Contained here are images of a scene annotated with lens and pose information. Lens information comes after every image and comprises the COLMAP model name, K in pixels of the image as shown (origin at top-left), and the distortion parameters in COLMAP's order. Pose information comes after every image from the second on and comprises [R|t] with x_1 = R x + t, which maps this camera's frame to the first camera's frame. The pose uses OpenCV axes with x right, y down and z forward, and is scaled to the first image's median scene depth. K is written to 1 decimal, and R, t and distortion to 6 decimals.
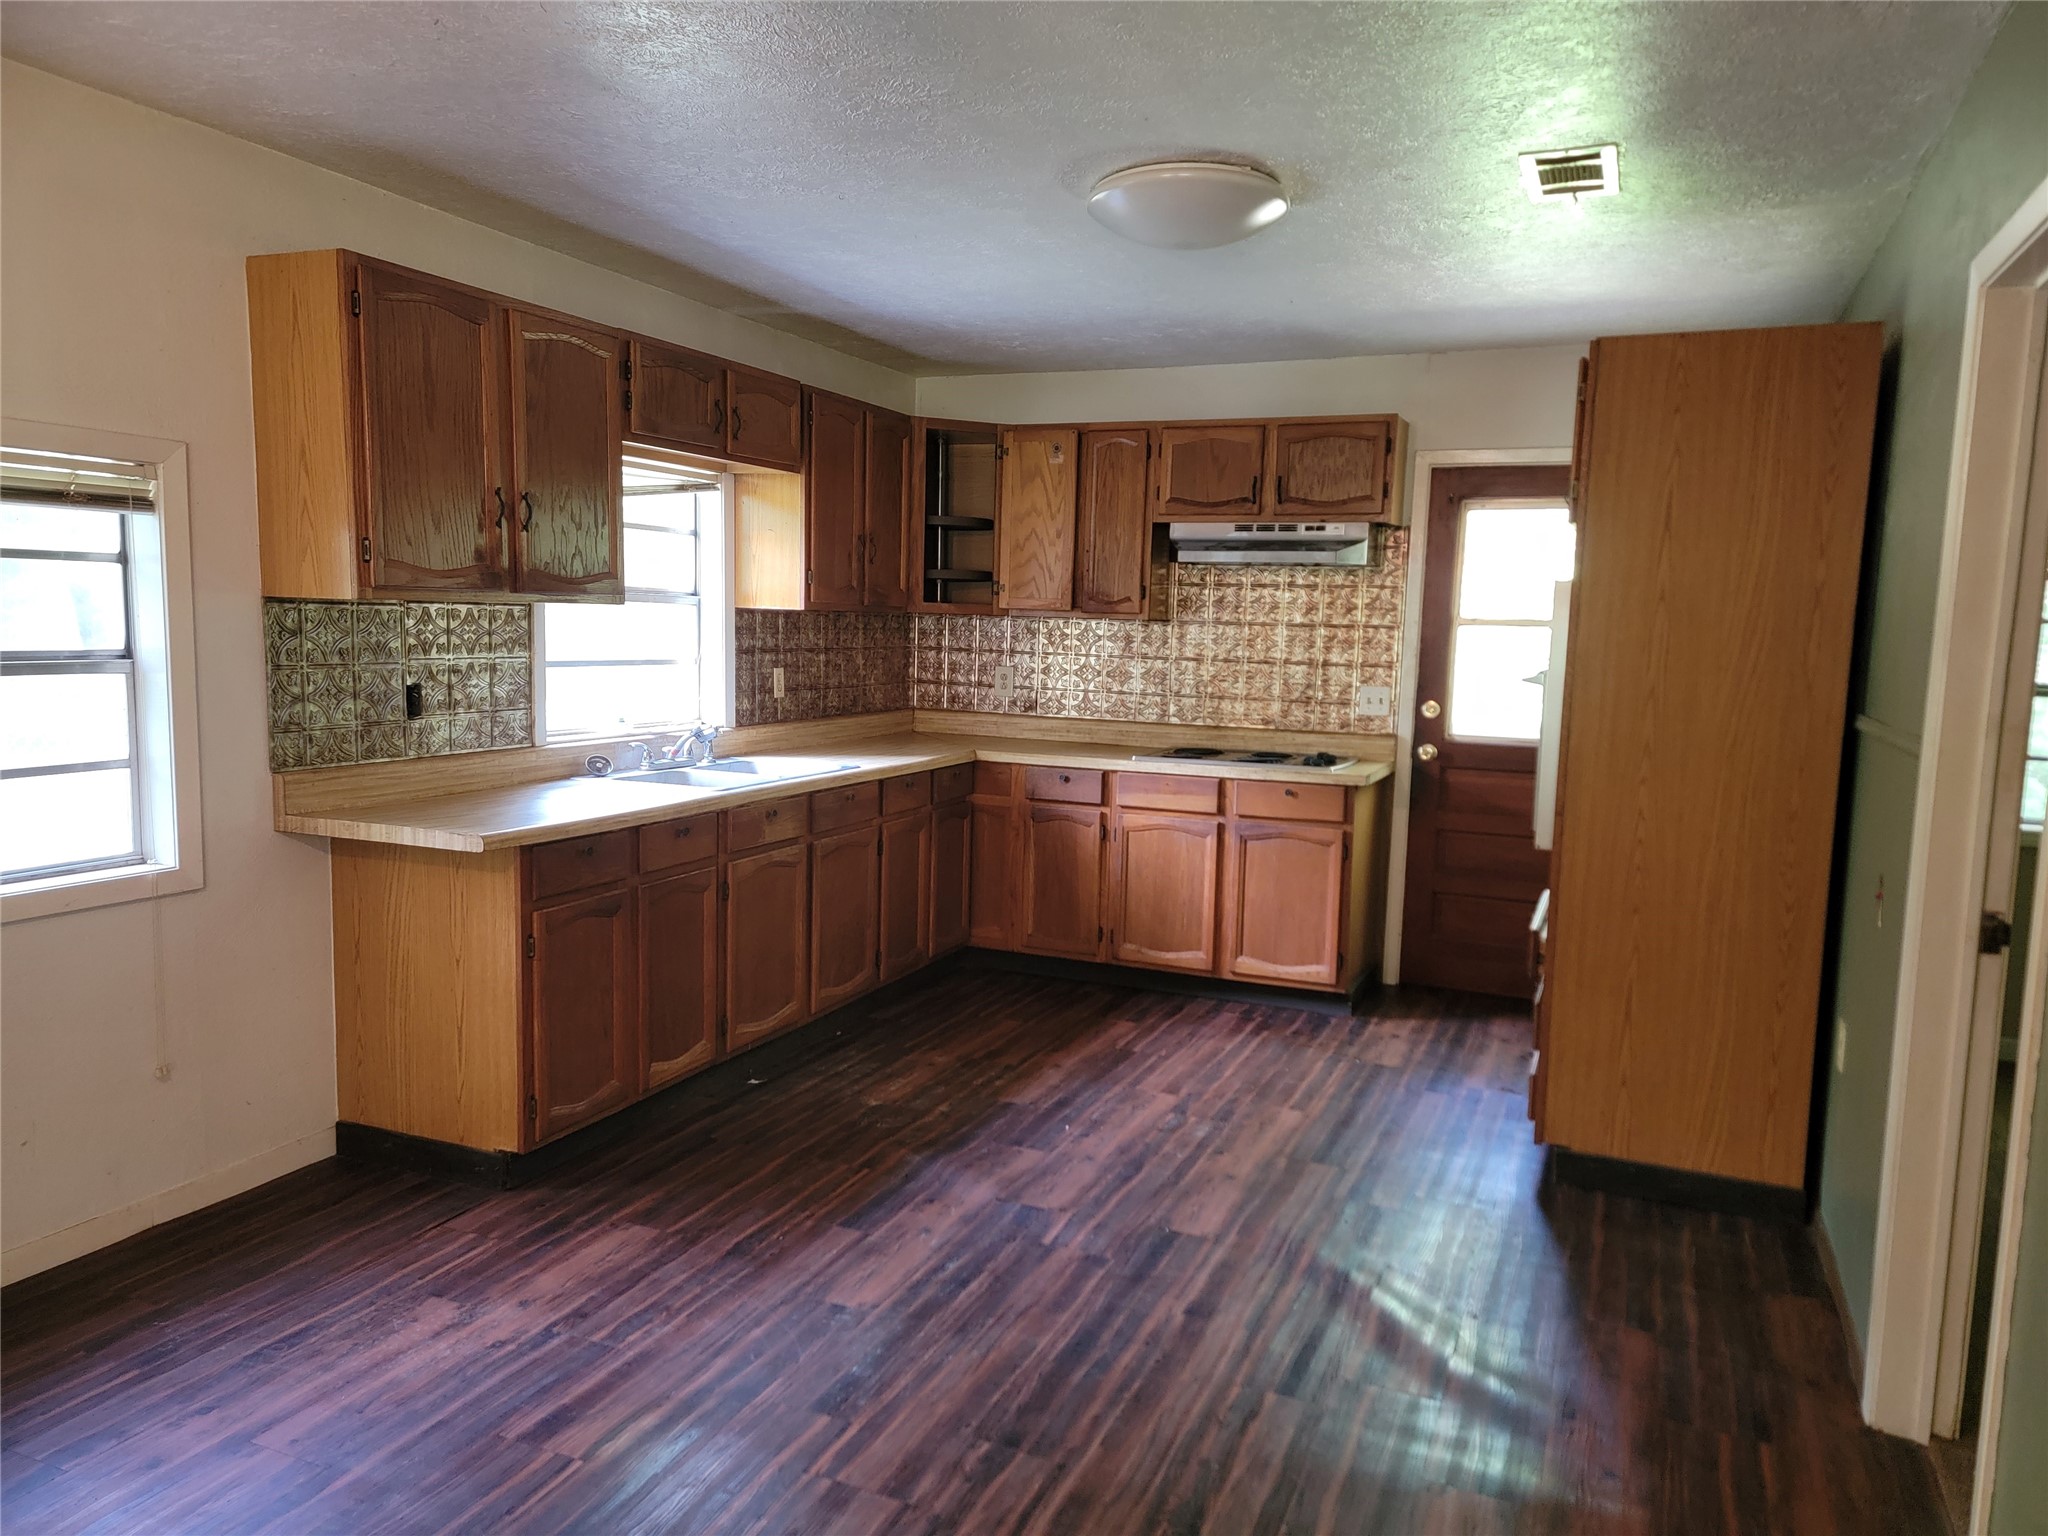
lens RADIAL K [[1401.9, 0, 1048.5], [0, 1401.9, 782.9], [0, 0, 1]] dist [0.100595, -0.079733]
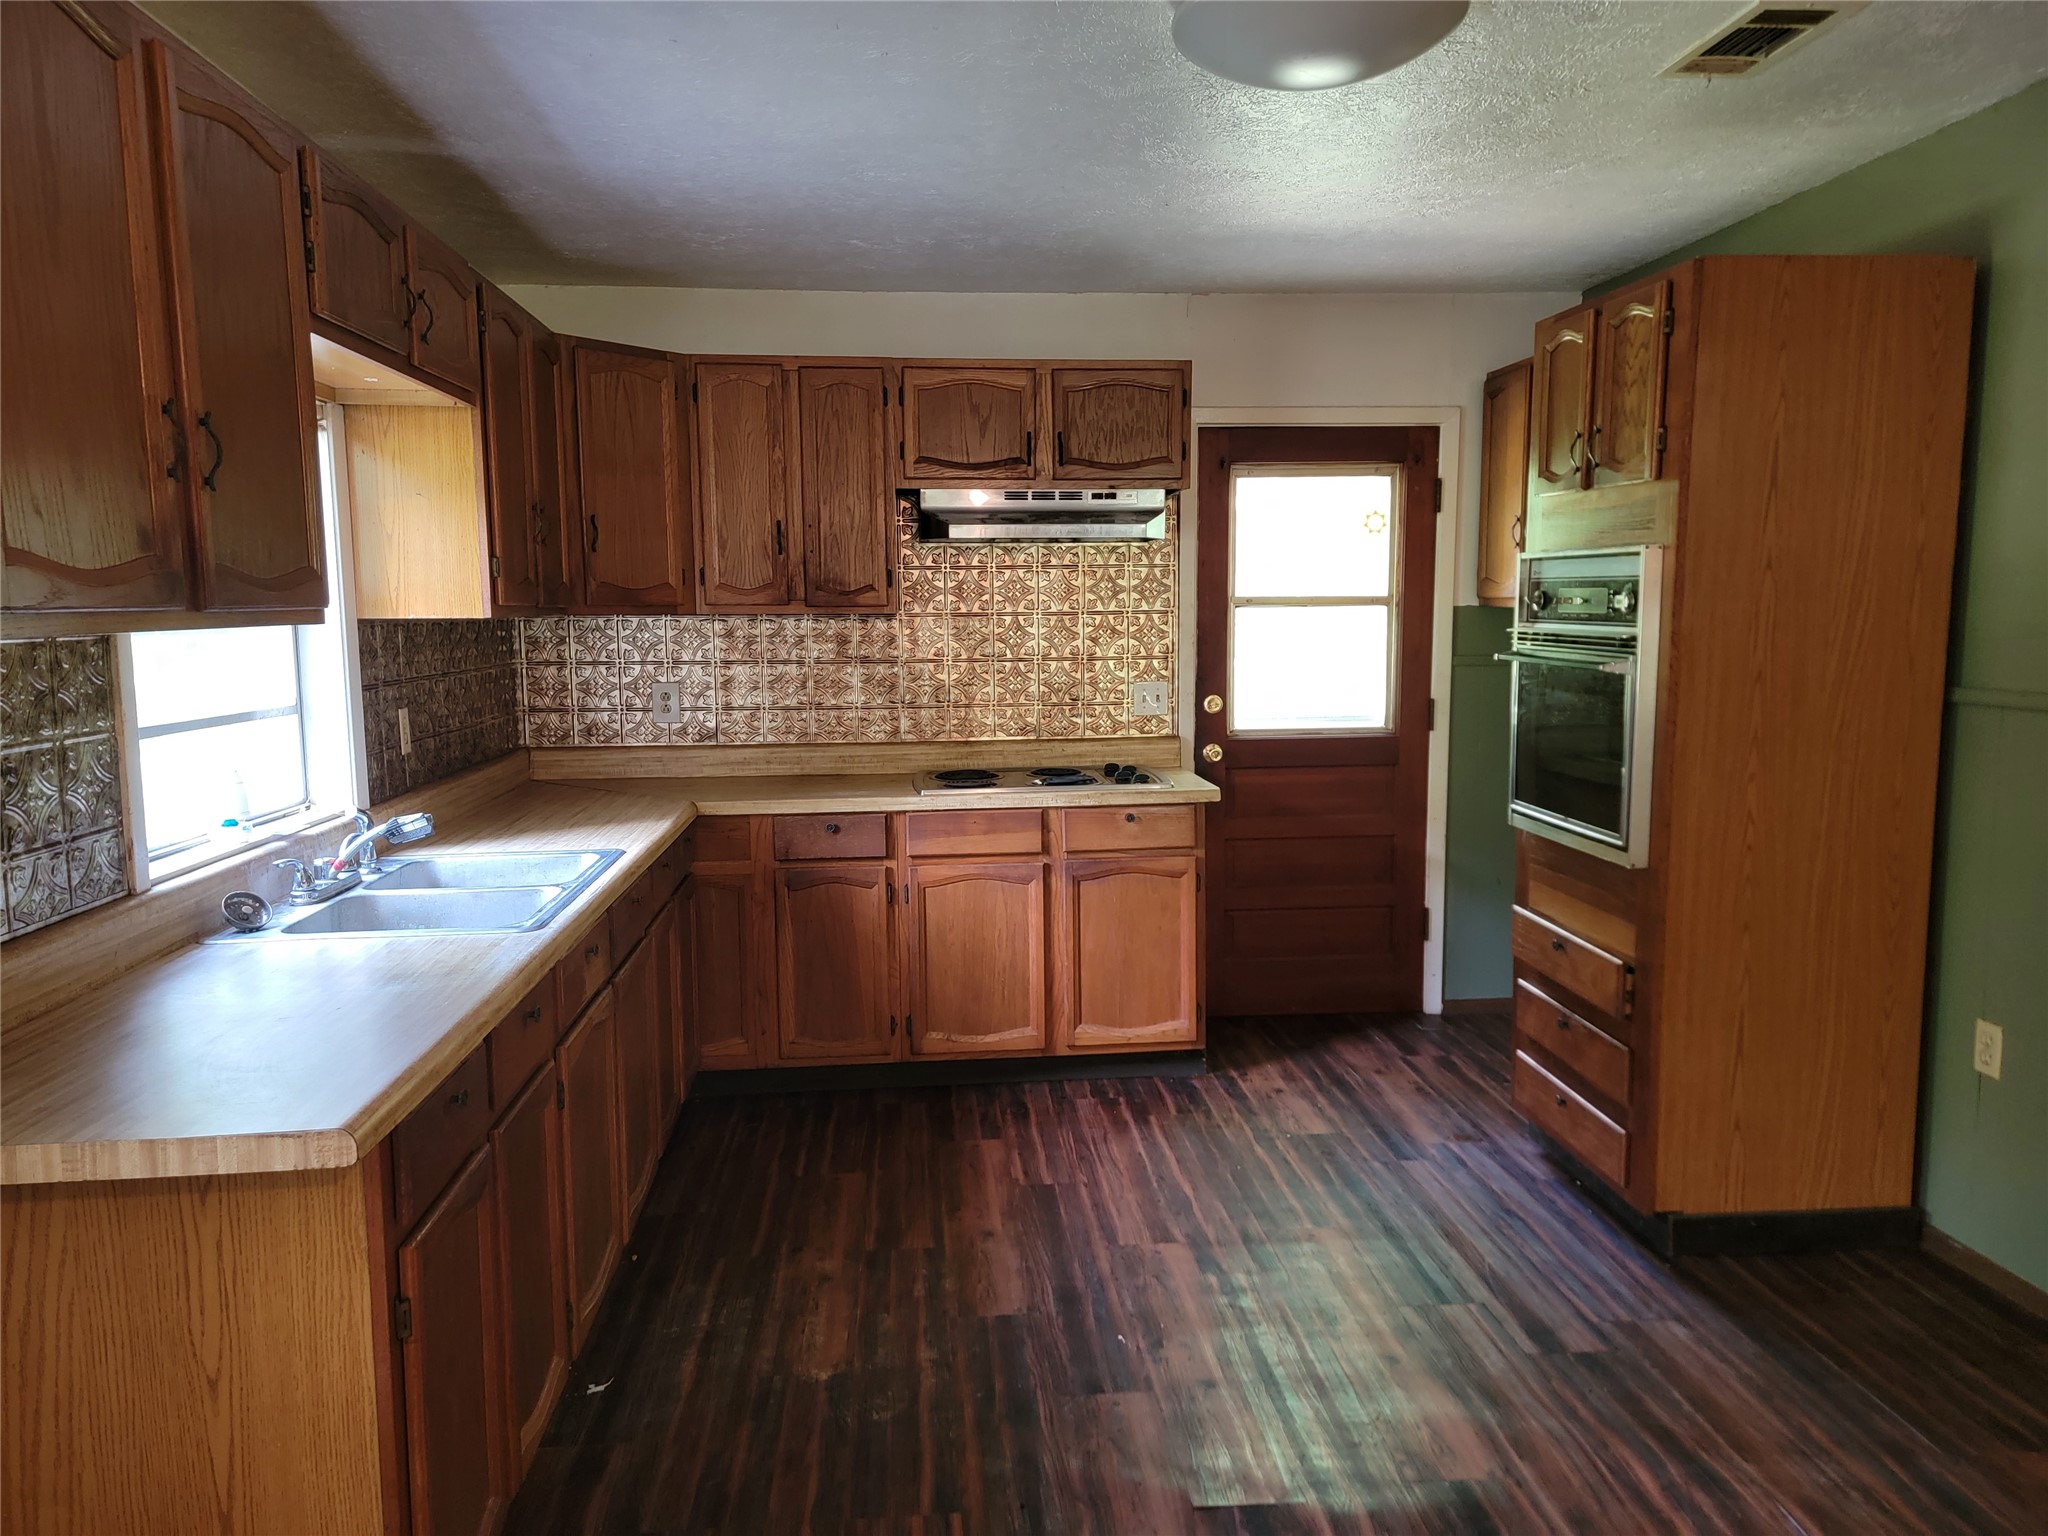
lens RADIAL K [[1402.3, 0, 1011.6], [0, 1402.3, 771.0], [0, 0, 1]] dist [0.096322, -0.081271]
pose [[0.883733, -0.090862, 0.459086, -0.256970], [0.089275, 0.995688, 0.025213, -0.046100], [-0.459398, 0.018704, 0.888034, 0.298996]]
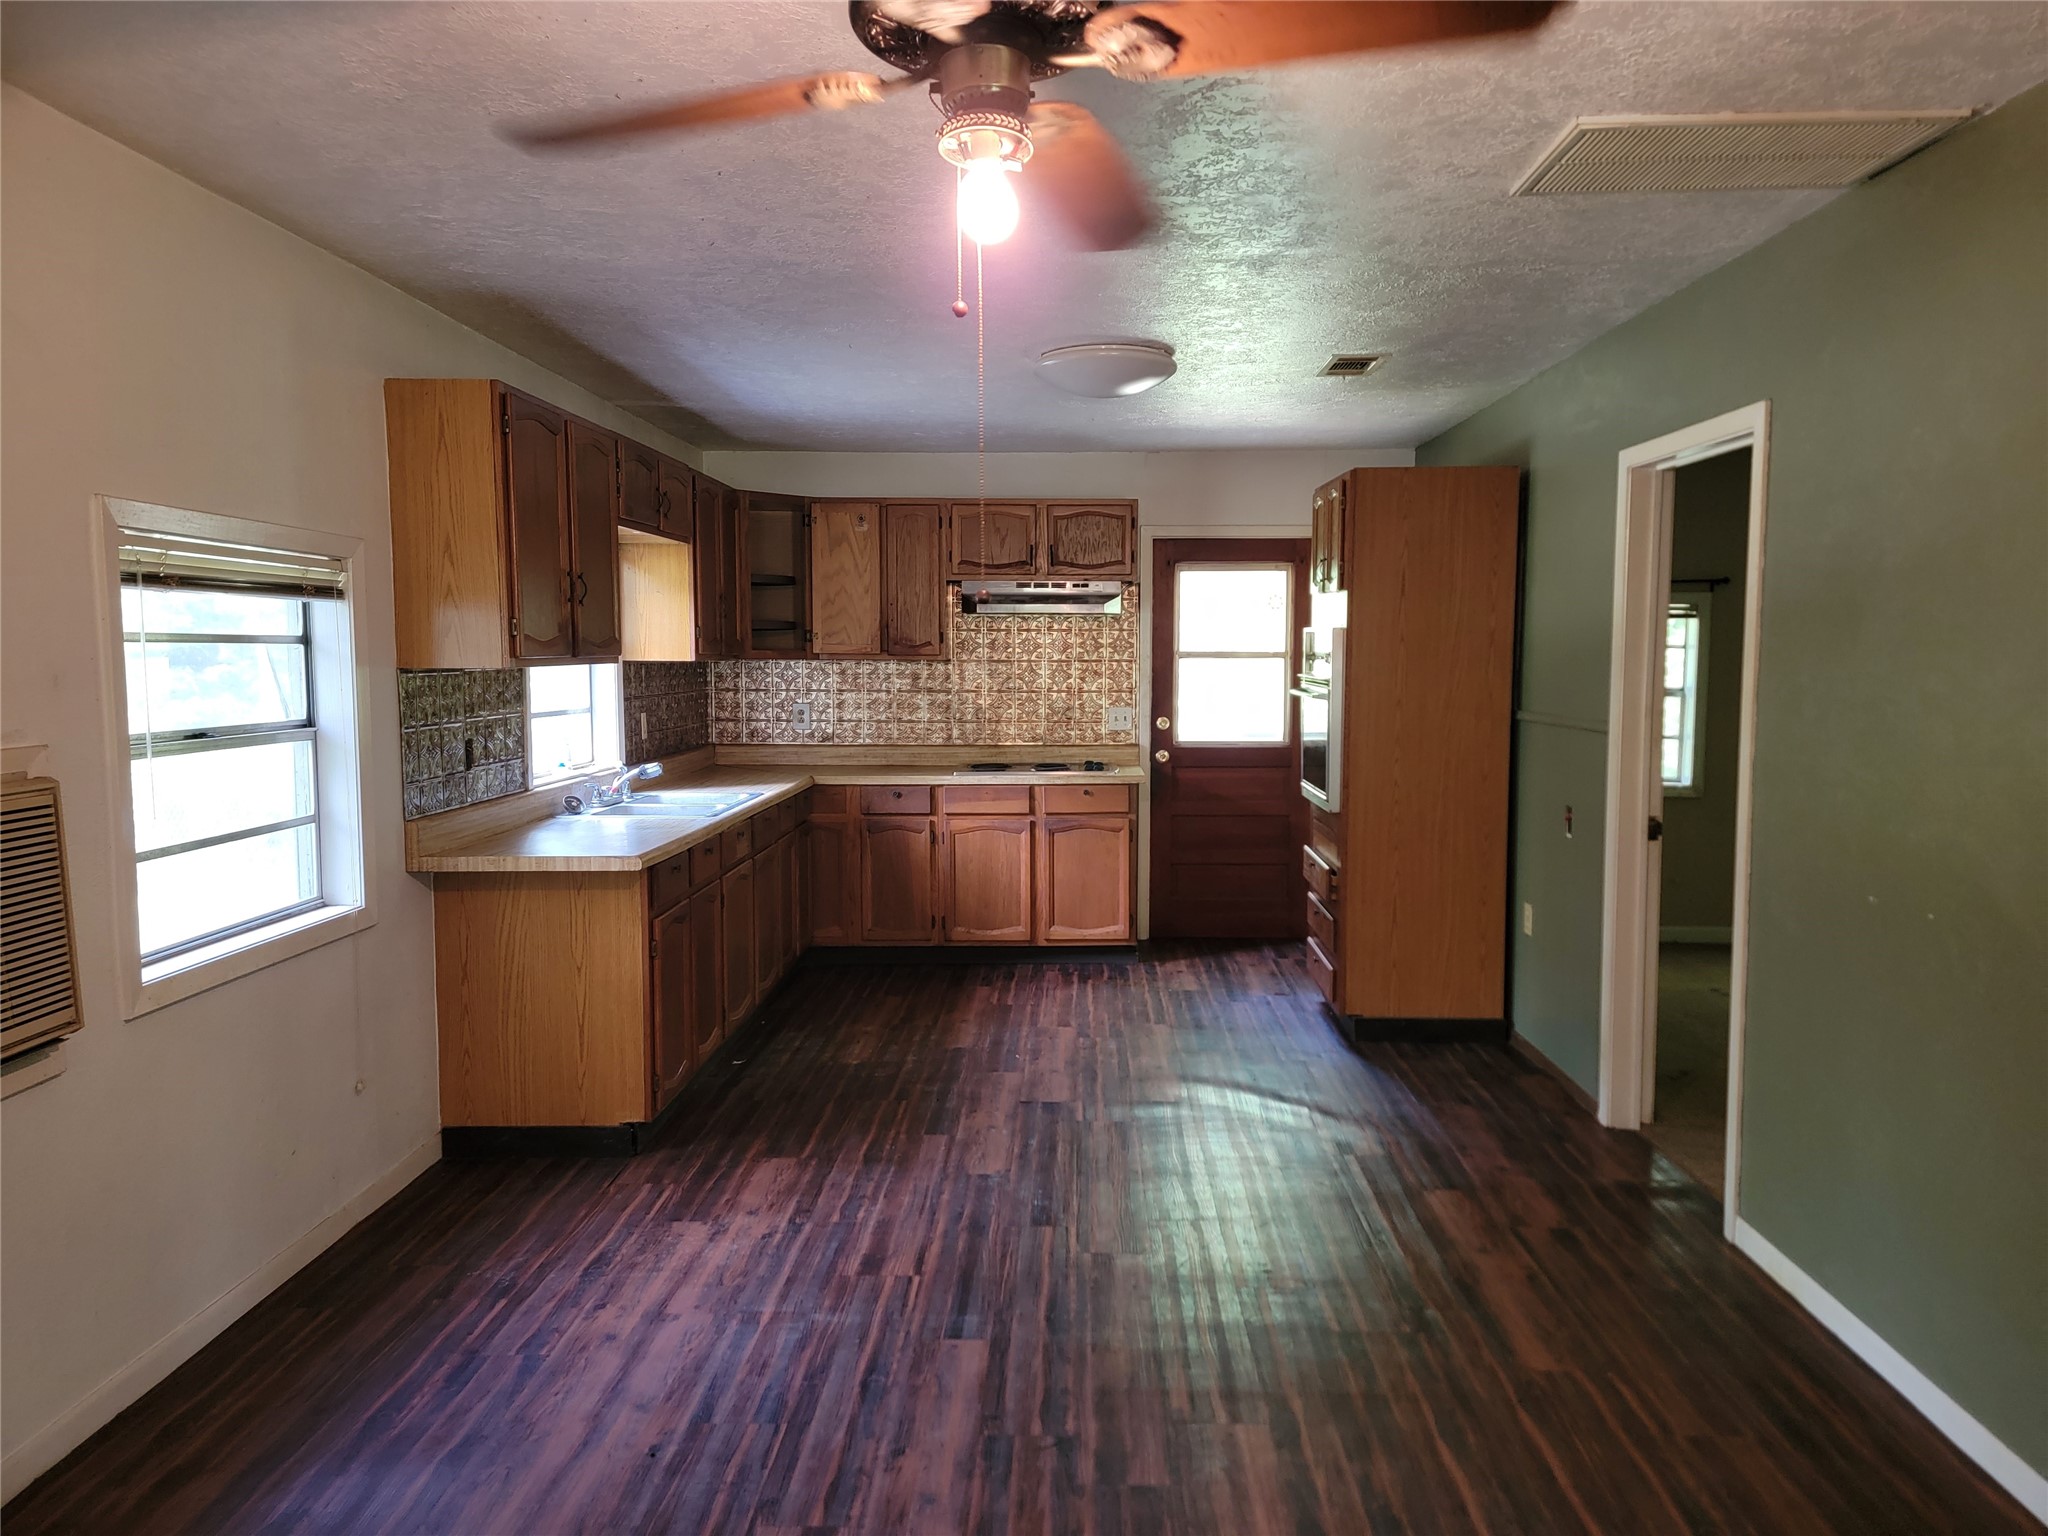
lens RADIAL K [[1401.9, 0, 1048.5], [0, 1401.9, 782.9], [0, 0, 1]] dist [0.100595, -0.079733]
pose [[0.927325, -0.062435, 0.369013, -0.322662], [0.069496, 0.997565, -0.005860, 0.003089], [-0.367748, 0.031079, 0.929406, -0.166510]]
